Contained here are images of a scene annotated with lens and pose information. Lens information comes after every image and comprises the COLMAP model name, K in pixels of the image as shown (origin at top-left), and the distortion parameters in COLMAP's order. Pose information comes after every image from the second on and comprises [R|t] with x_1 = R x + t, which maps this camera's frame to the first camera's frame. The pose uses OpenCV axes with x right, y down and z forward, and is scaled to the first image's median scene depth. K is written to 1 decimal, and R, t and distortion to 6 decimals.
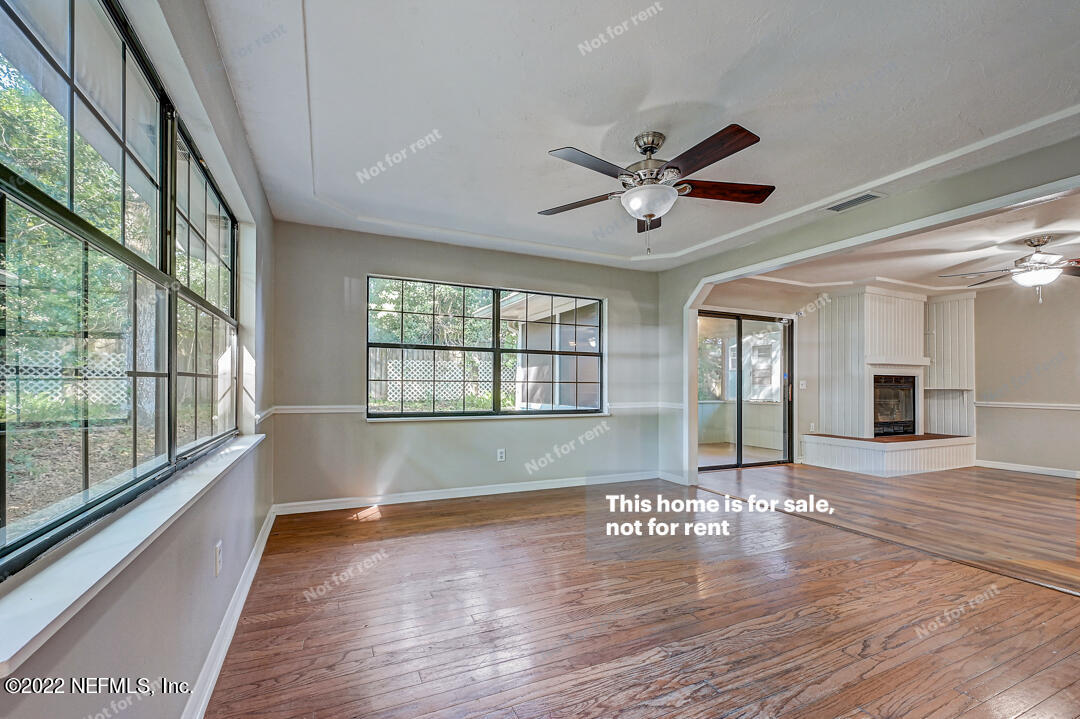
lens RADIAL K [[439.3, 0, 538.5], [0, 439.3, 377.2], [0, 0, 1]] dist [0.002352, 0.000161]
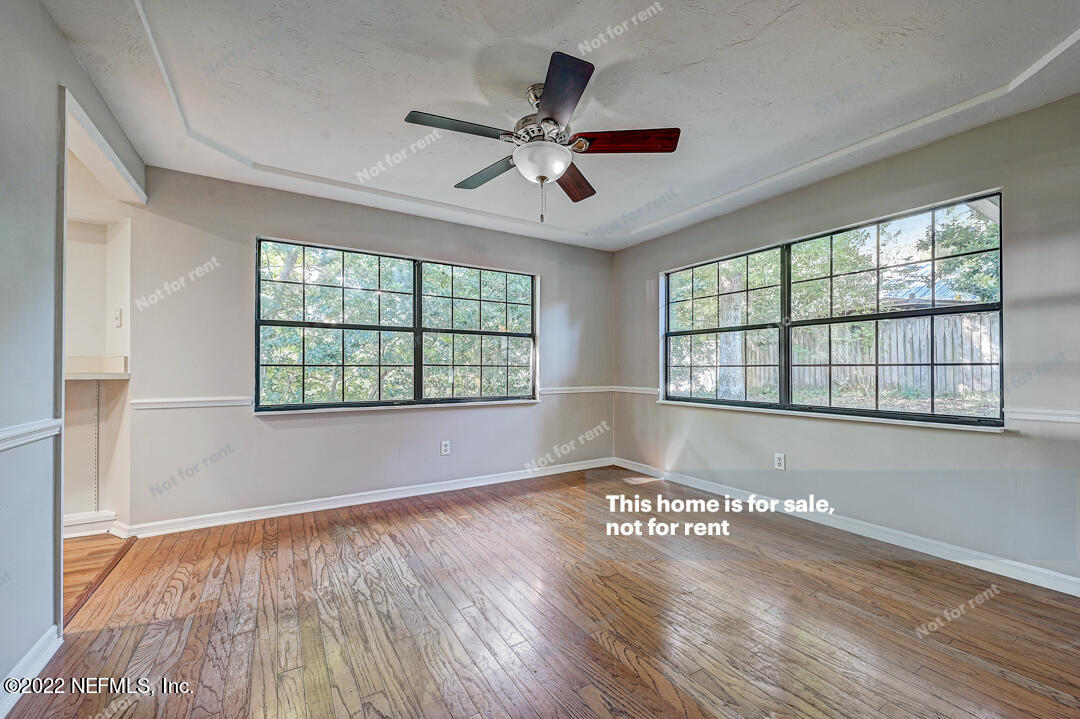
lens RADIAL K [[451.5, 0, 540.0], [0, 451.5, 359.5], [0, 0, 1]] dist [-0.000695, -0.000083]
pose [[0.115678, -0.031564, -0.992785, 1.137860], [0.013629, 0.999451, -0.030188, 0.032048], [0.993193, -0.010038, 0.116045, 0.872145]]
